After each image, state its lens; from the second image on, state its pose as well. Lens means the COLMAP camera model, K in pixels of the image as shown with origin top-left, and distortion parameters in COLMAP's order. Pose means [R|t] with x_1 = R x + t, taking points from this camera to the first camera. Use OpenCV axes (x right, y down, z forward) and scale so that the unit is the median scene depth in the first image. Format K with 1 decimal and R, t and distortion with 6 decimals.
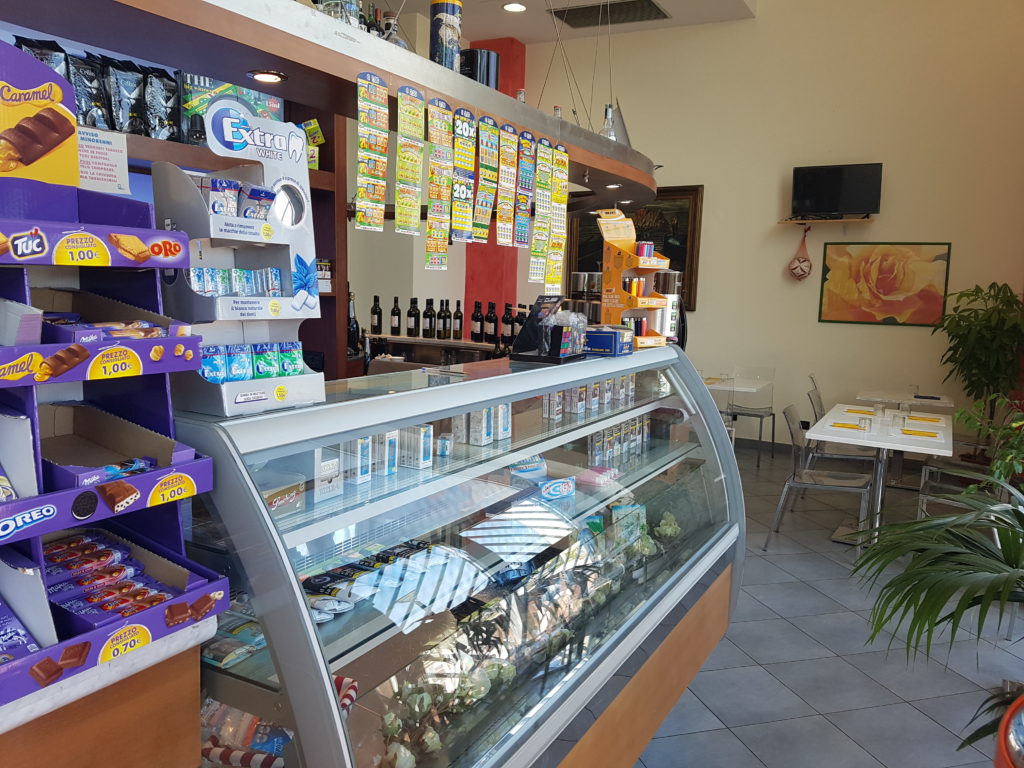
lens RADIAL K [[834.4, 0, 507.3], [0, 834.4, 392.0], [0, 0, 1]] dist [0.132243, -0.072249]
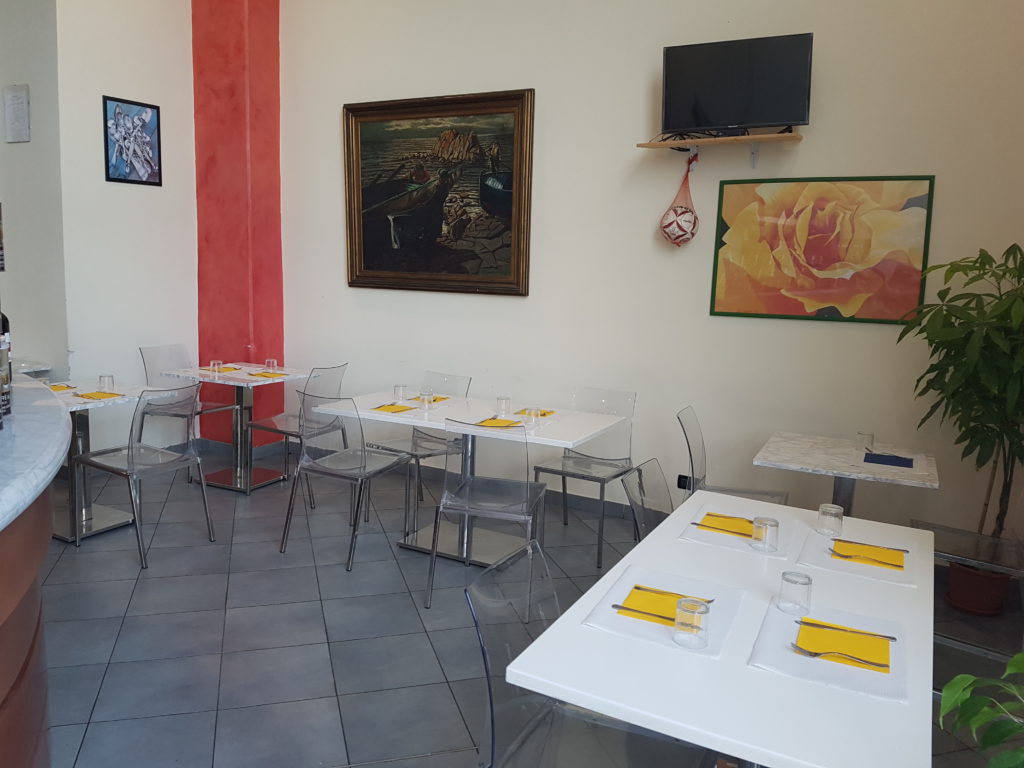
lens RADIAL K [[834.4, 0, 488.4], [0, 834.4, 383.2], [0, 0, 1]] dist [0.132243, -0.072249]
pose [[0.999990, -0.004450, 0.000739, 0.219322], [0.004434, 0.999795, 0.019768, -0.049295], [-0.000826, -0.019765, 0.999804, 0.427492]]
